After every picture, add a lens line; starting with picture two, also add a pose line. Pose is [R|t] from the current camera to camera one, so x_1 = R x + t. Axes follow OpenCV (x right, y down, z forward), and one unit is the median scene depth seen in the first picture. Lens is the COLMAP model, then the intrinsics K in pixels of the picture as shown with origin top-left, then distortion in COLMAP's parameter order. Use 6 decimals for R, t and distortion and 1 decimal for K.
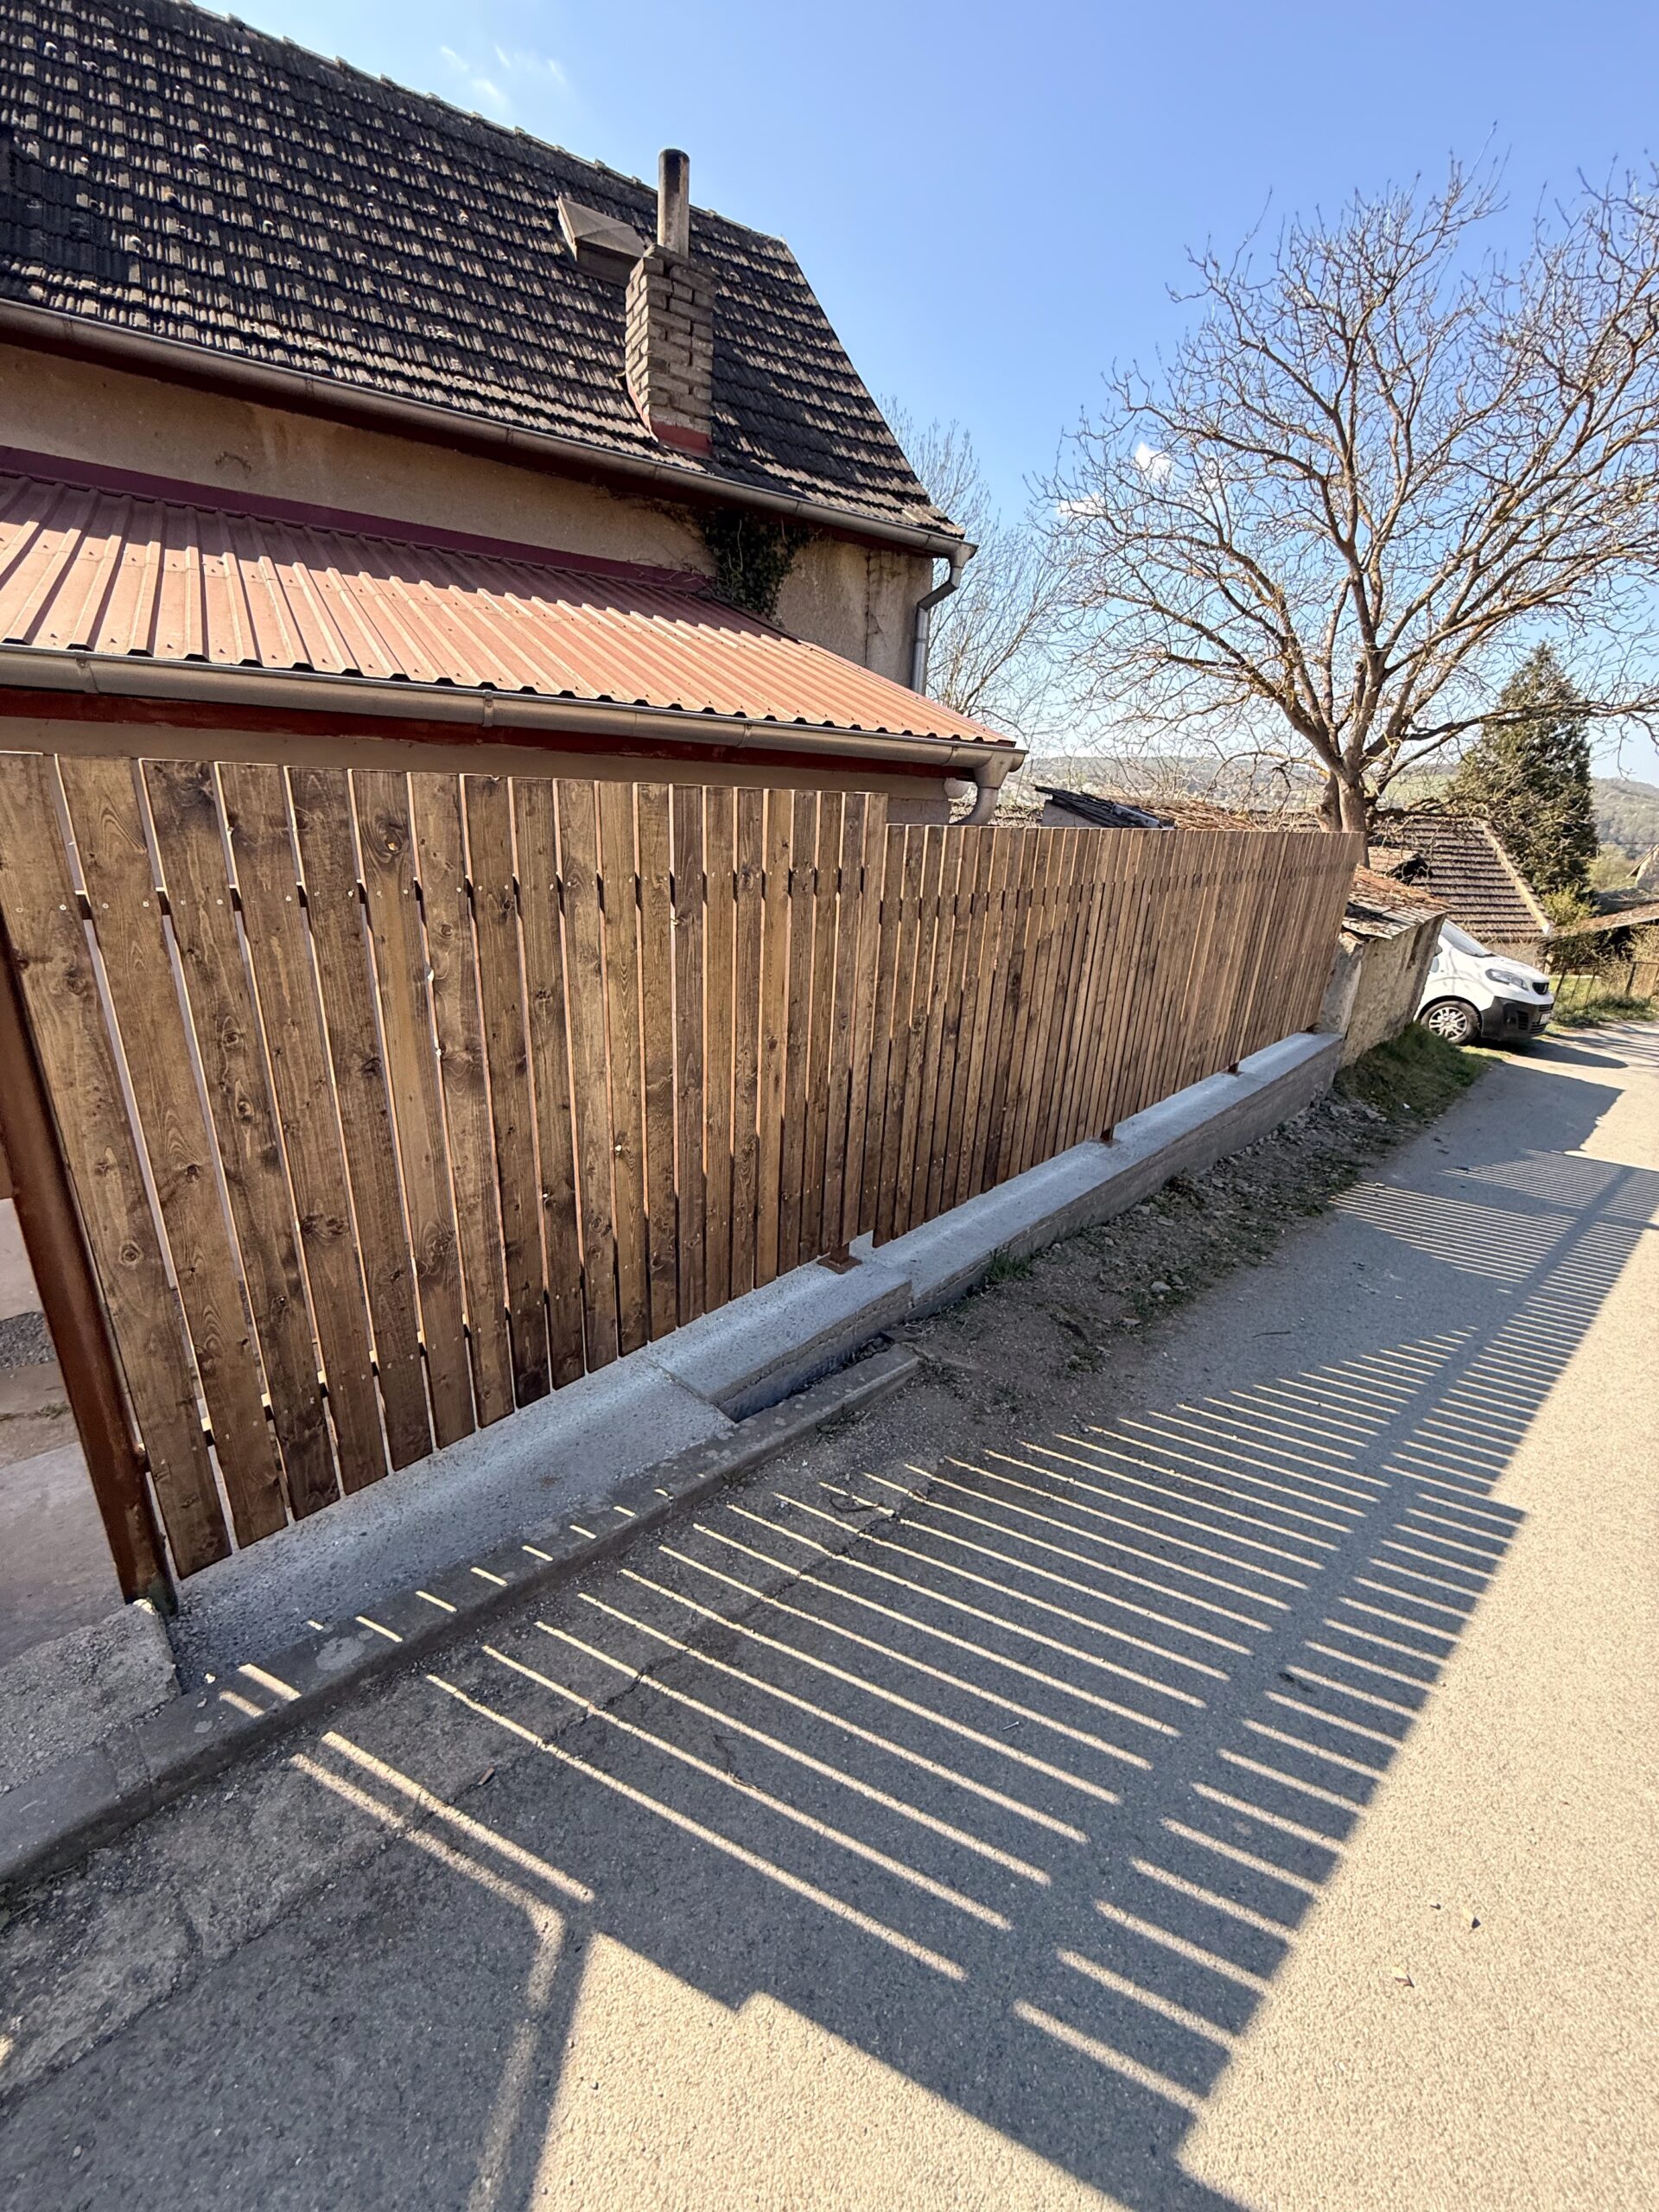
lens RADIAL K [[873.9, 0, 828.8], [0, 873.9, 1101.1], [0, 0, 1]] dist [-0.004287, 0.000602]
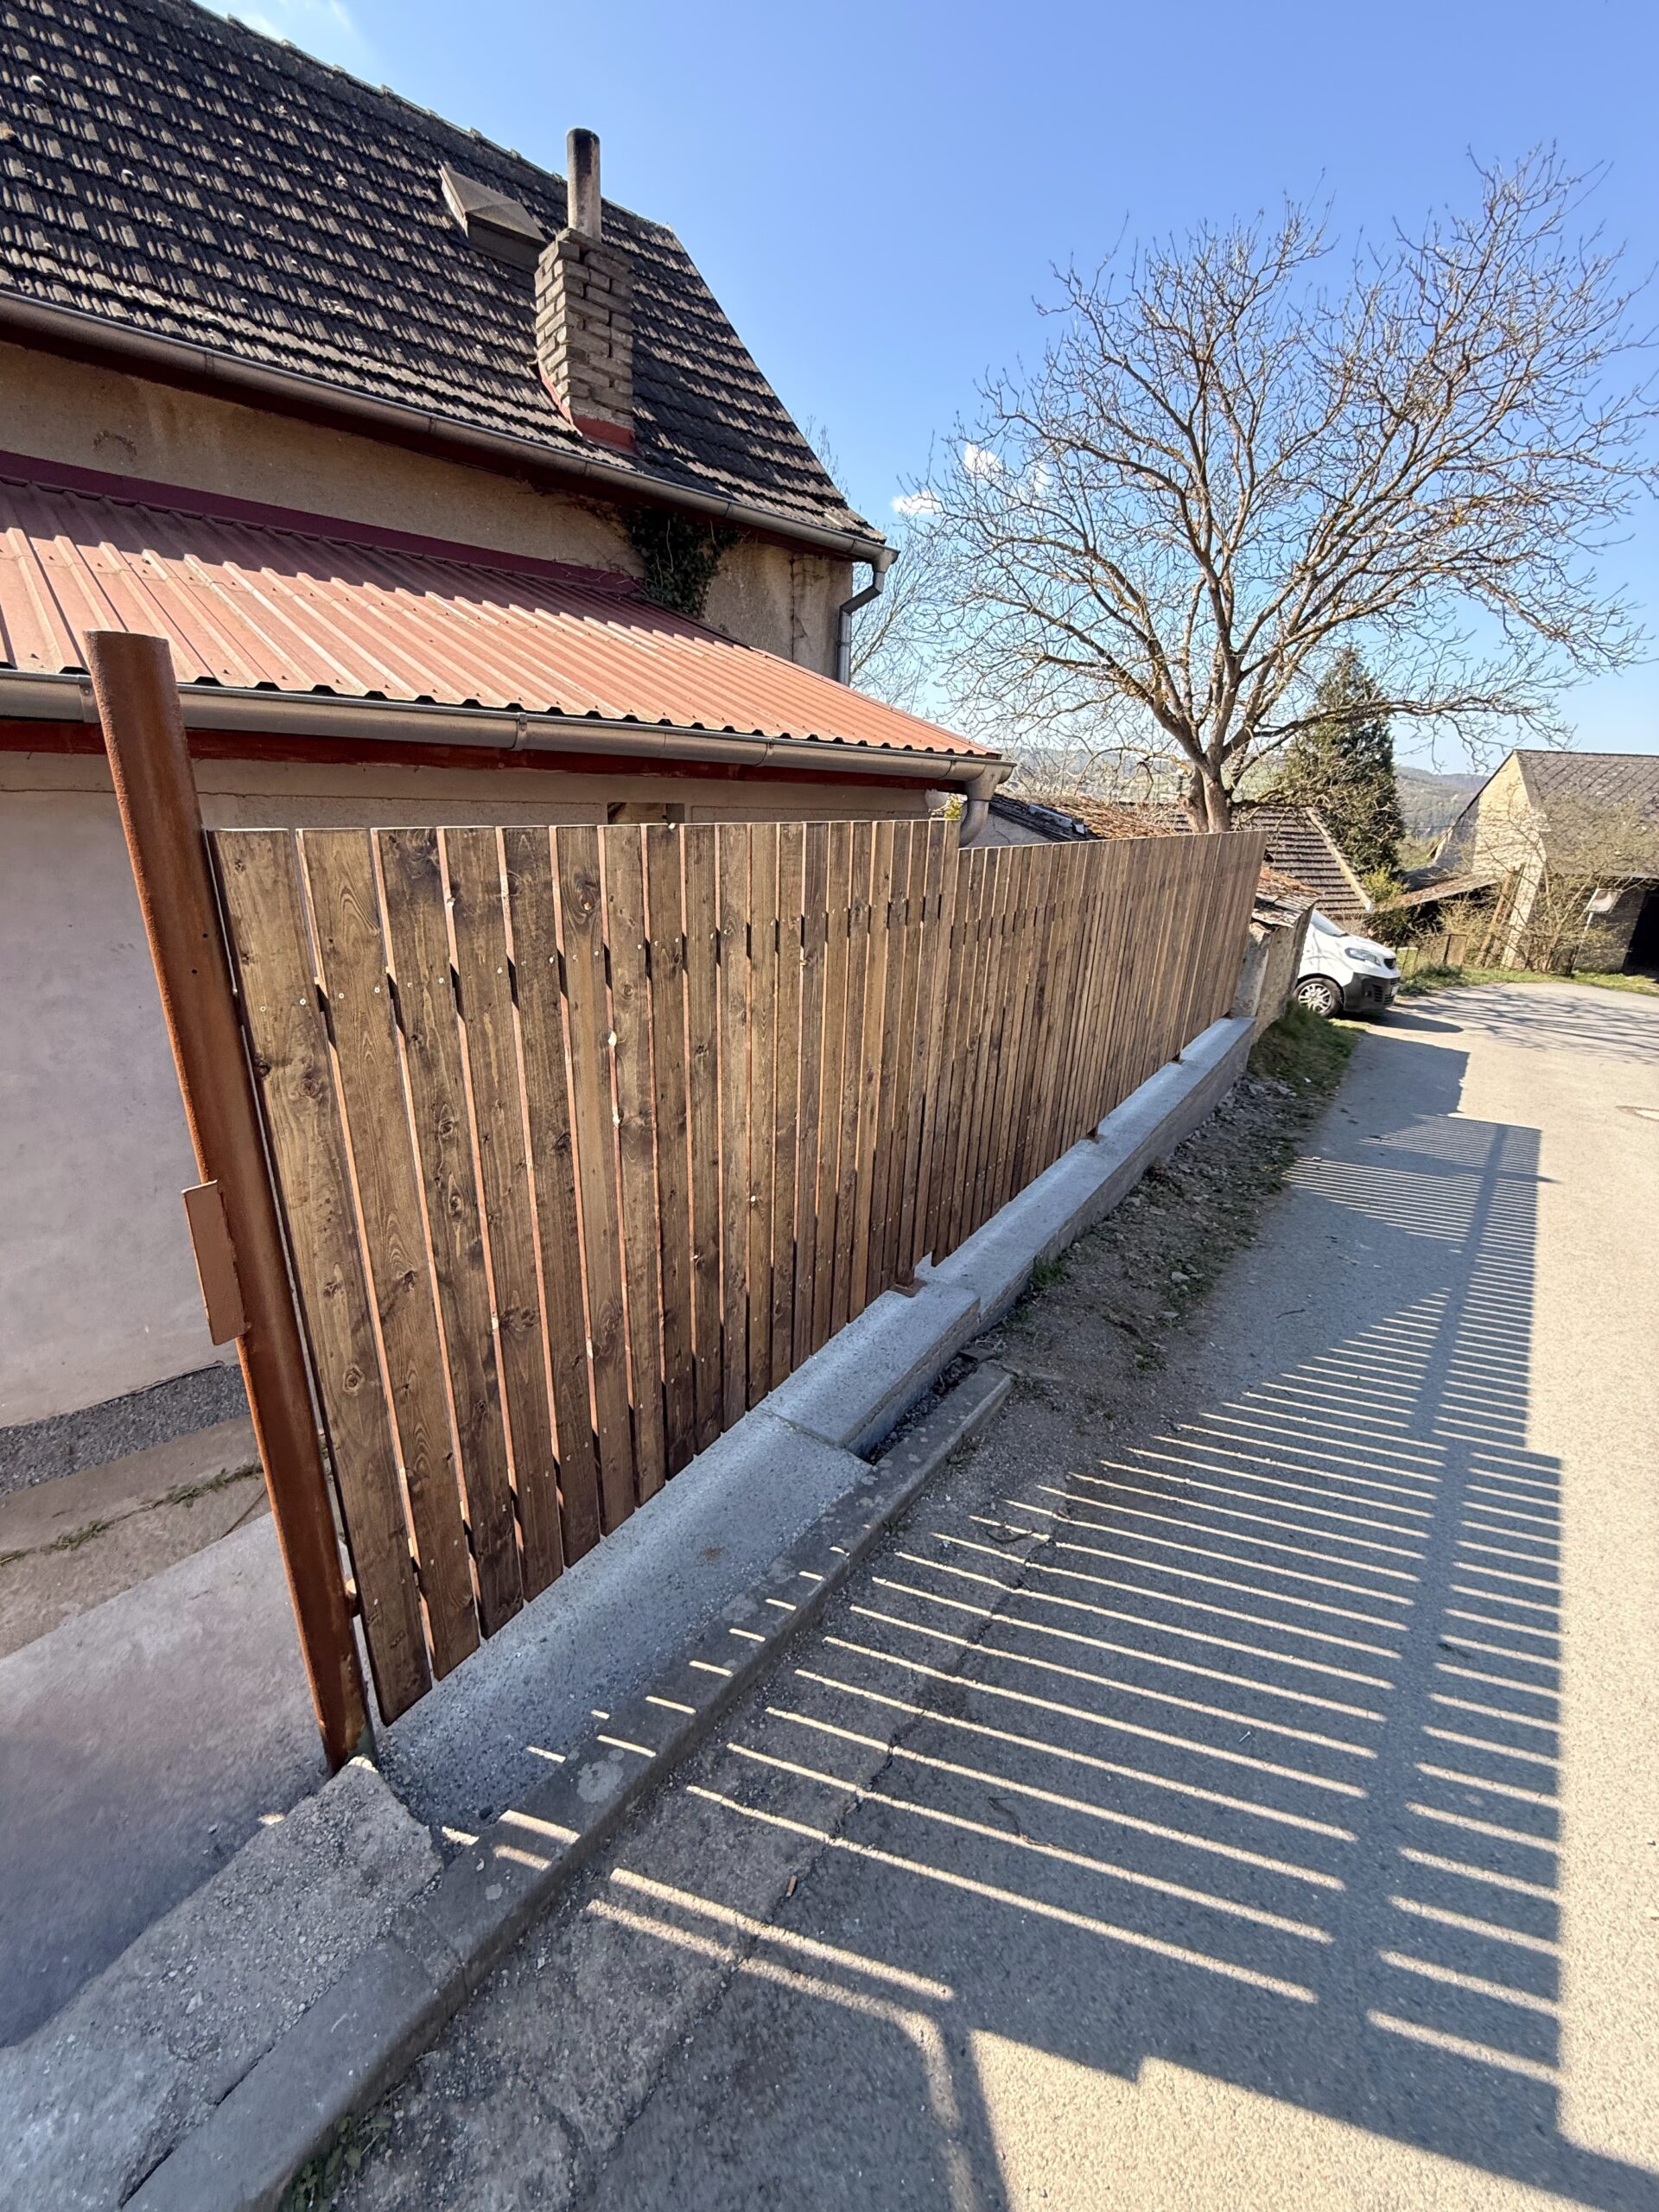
lens RADIAL K [[873.9, 0, 823.1], [0, 873.9, 1101.3], [0, 0, 1]] dist [-0.004287, 0.000602]
pose [[0.988632, -0.061211, 0.137334, -0.224088], [0.060221, 0.998120, 0.011357, -0.046164], [-0.137771, -0.002958, 0.990460, 0.027697]]
